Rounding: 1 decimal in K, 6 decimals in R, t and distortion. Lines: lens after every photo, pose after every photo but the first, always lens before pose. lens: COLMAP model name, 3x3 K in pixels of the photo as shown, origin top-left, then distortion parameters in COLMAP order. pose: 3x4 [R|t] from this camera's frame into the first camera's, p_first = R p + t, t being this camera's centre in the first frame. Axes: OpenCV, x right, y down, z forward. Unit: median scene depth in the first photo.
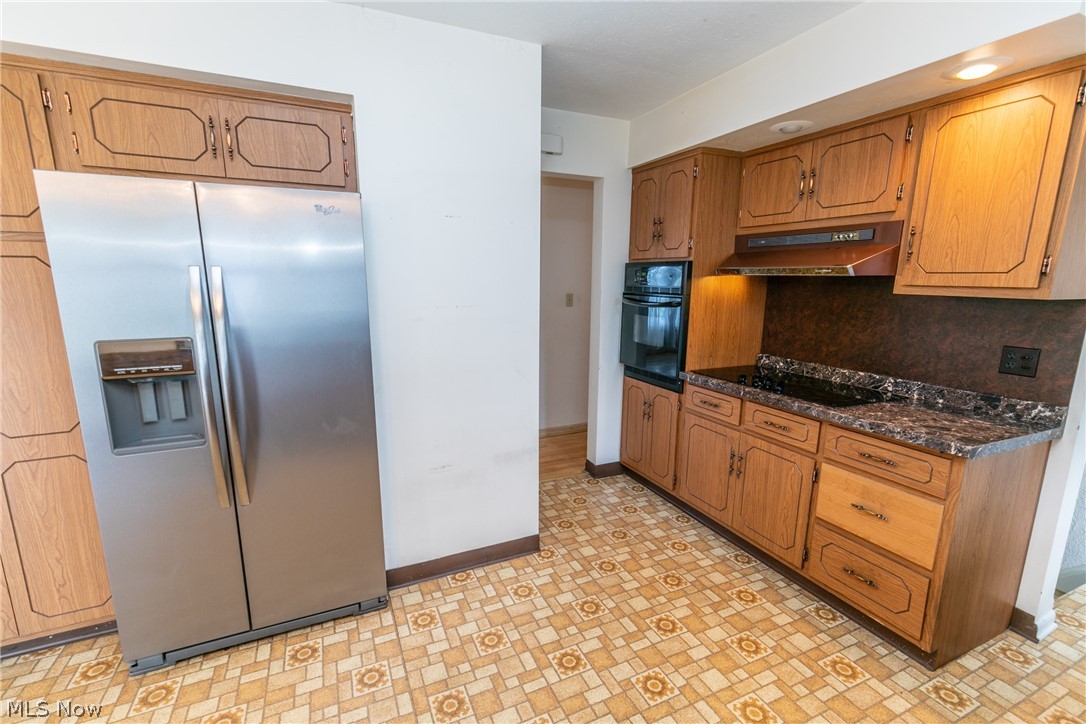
lens RADIAL K [[484.9, 0, 545.0], [0, 484.9, 368.7], [0, 0, 1]] dist [0.007613, -0.002240]
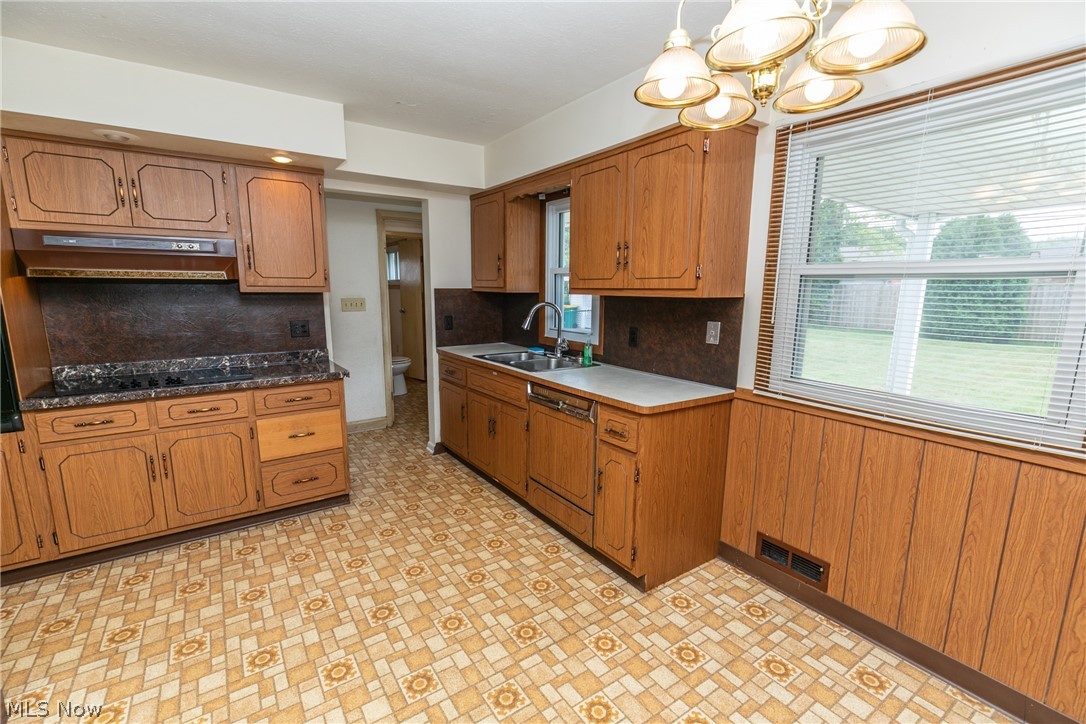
lens RADIAL K [[484.9, 0, 543.0], [0, 484.9, 370.9], [0, 0, 1]] dist [0.007613, -0.002240]
pose [[-0.167236, -0.181055, 0.969150, -0.816991], [0.178611, 0.961164, 0.210384, -0.075187], [-0.969603, 0.208284, -0.128403, 0.386788]]
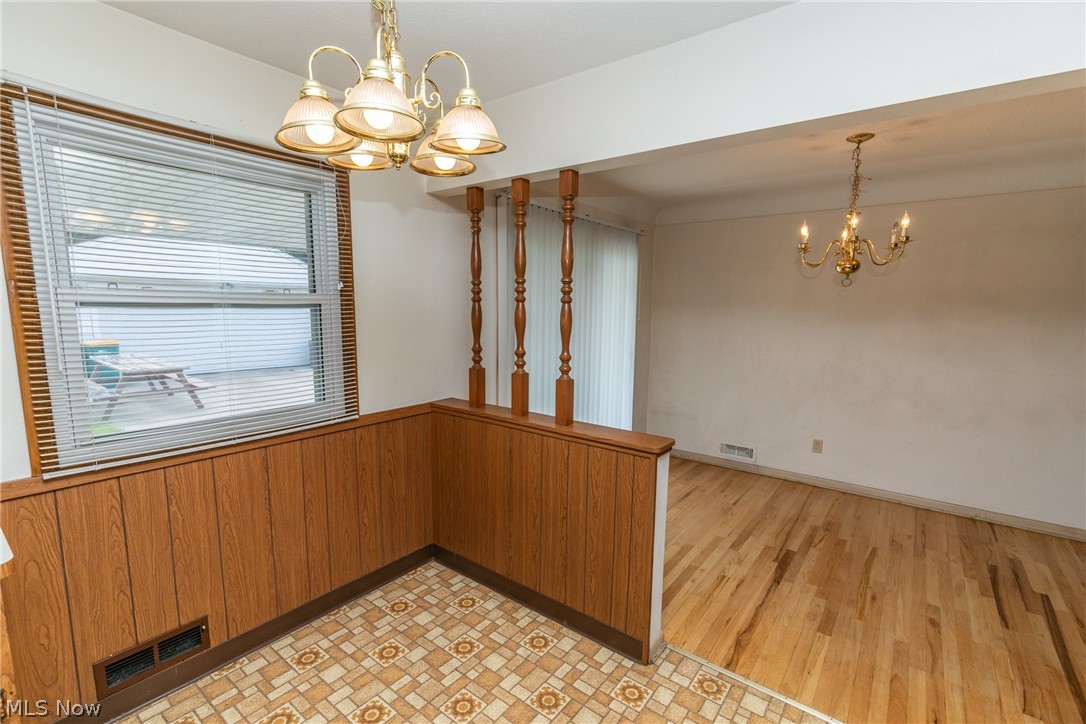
lens RADIAL K [[484.9, 0, 540.5], [0, 484.9, 373.5], [0, 0, 1]] dist [0.007613, -0.002240]
pose [[-0.888267, 0.046838, -0.456933, -0.177042], [-0.103393, 0.948869, 0.298257, -0.152358], [0.447540, 0.312176, -0.838006, 0.681290]]
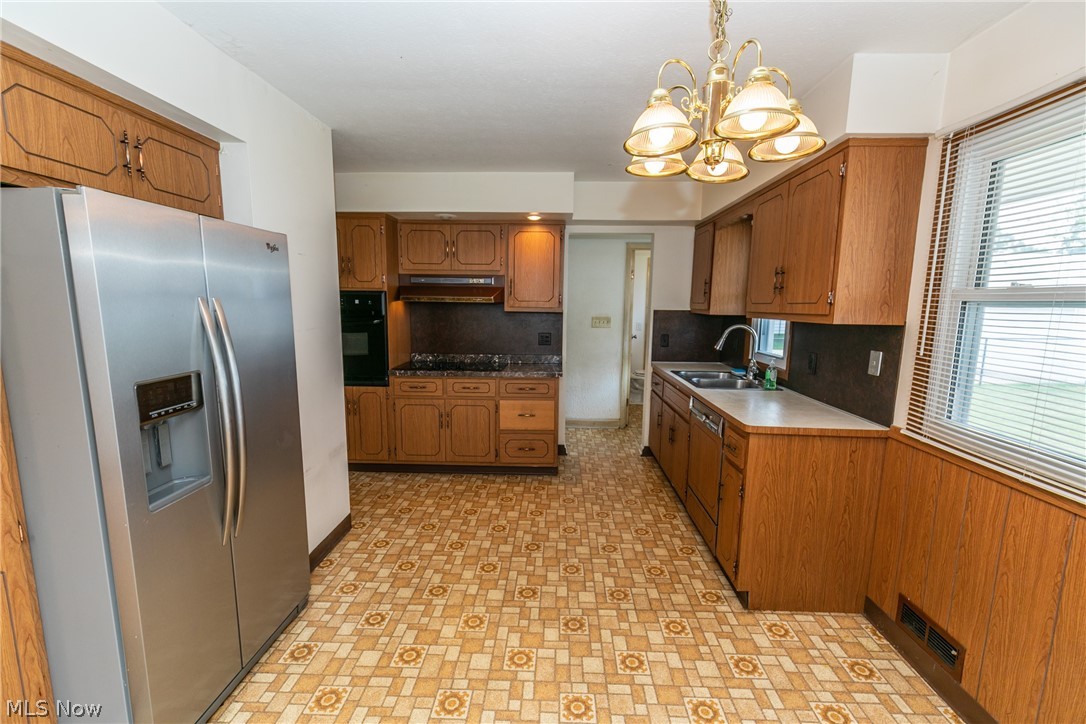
lens RADIAL K [[484.9, 0, 541.8], [0, 484.9, 371.5], [0, 0, 1]] dist [0.007613, -0.002240]
pose [[0.452422, -0.131111, 0.882113, -1.012533], [0.161615, 0.984810, 0.063485, -0.010746], [-0.877037, 0.113841, 0.466739, -0.041084]]
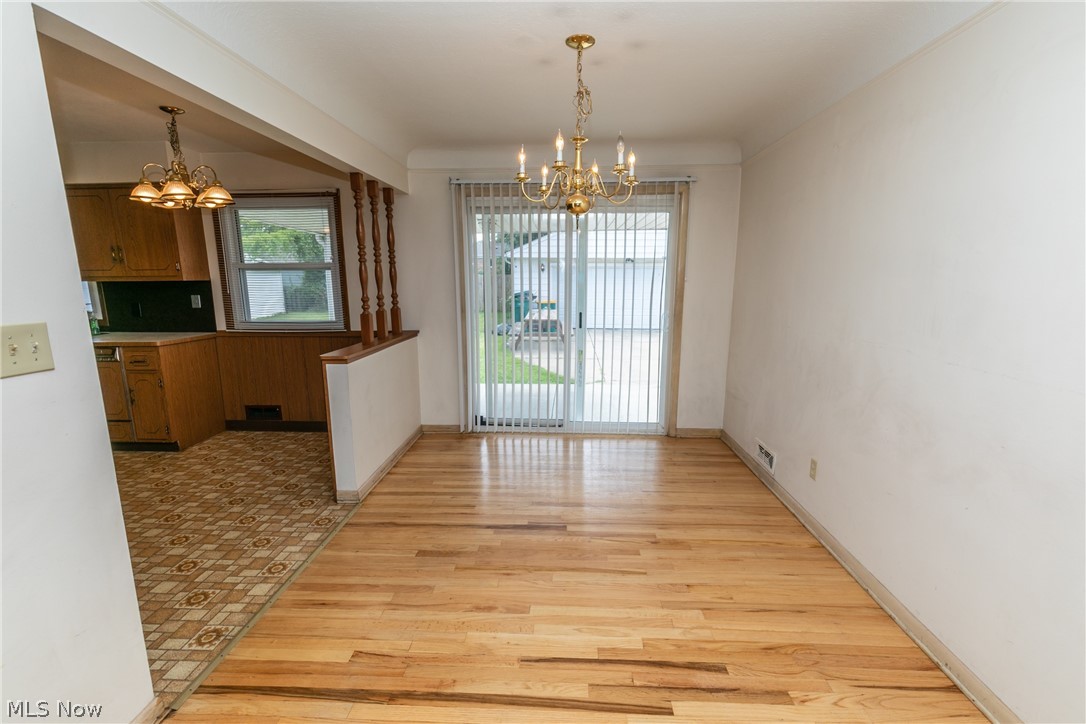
lens RADIAL K [[484.9, 0, 542.8], [0, 484.9, 367.7], [0, 0, 1]] dist [0.007613, -0.002240]
pose [[-0.884641, -0.087737, 0.457943, -1.979072], [0.088078, 0.933011, 0.348901, -0.167352], [-0.457878, 0.348988, -0.817653, 0.917348]]
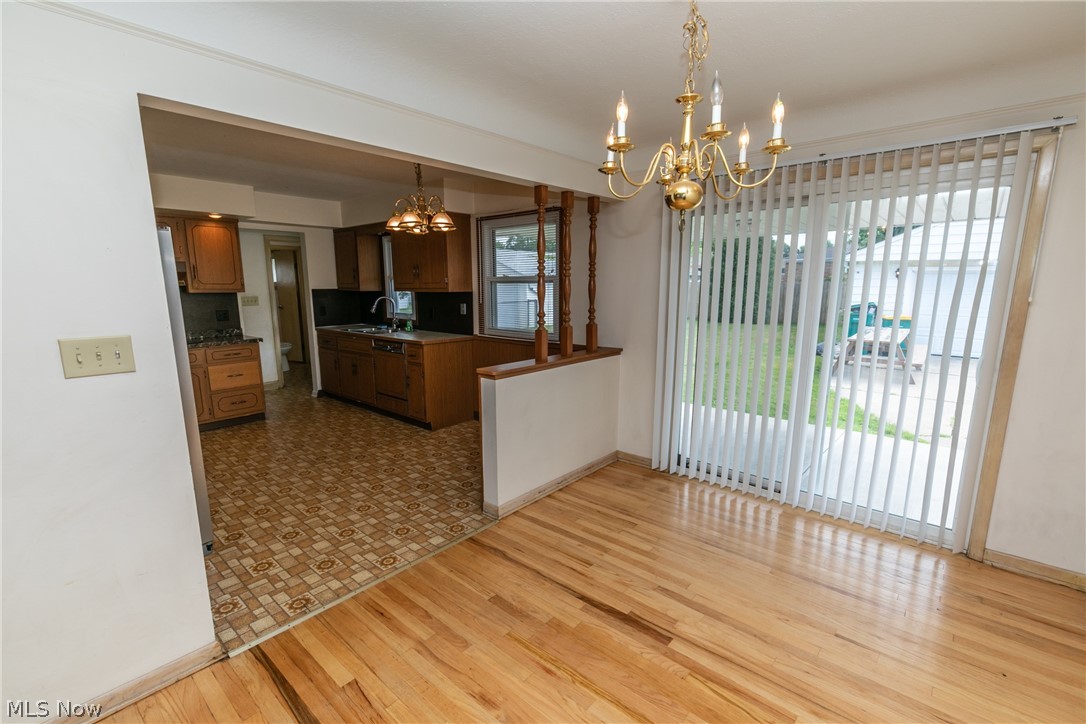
lens RADIAL K [[484.9, 0, 545.9], [0, 484.9, 371.4], [0, 0, 1]] dist [0.007613, -0.002240]
pose [[-0.404389, -0.167634, 0.899093, -2.146139], [0.173927, 0.951024, 0.255544, -0.094702], [-0.897897, 0.259716, -0.355428, 0.388795]]
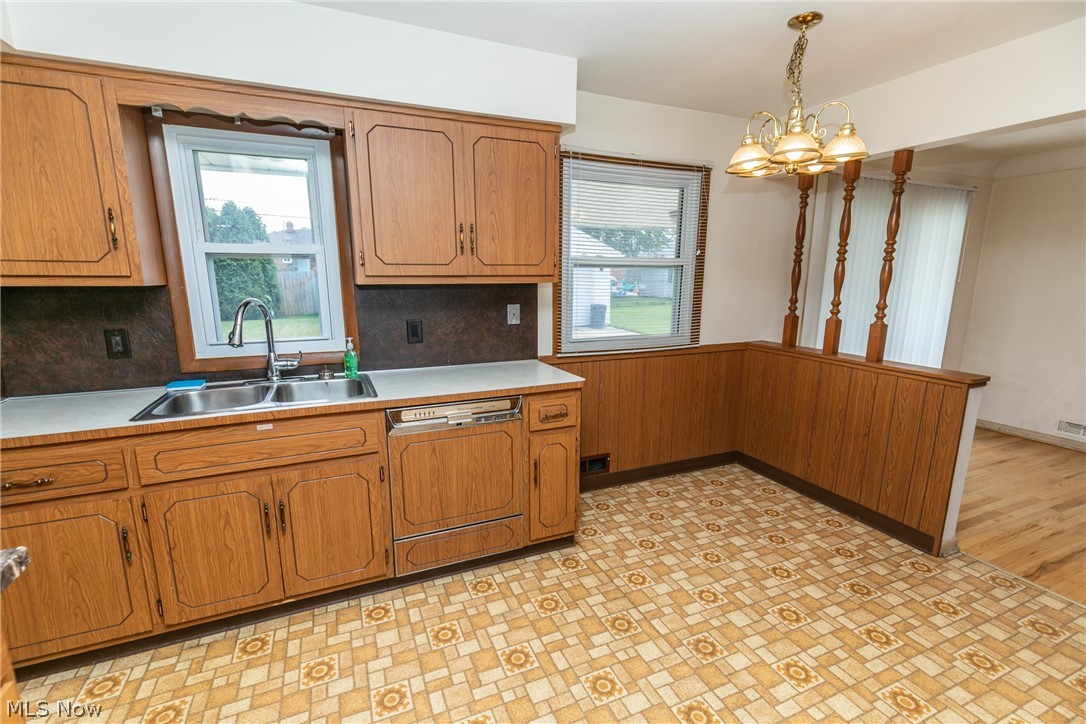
lens RADIAL K [[484.9, 0, 541.7], [0, 484.9, 370.8], [0, 0, 1]] dist [0.007613, -0.002240]
pose [[-0.999745, -0.014845, 0.017011, 0.178773], [-0.007292, 0.925374, 0.378986, -0.202752], [-0.021368, 0.378765, -0.925246, 1.103103]]
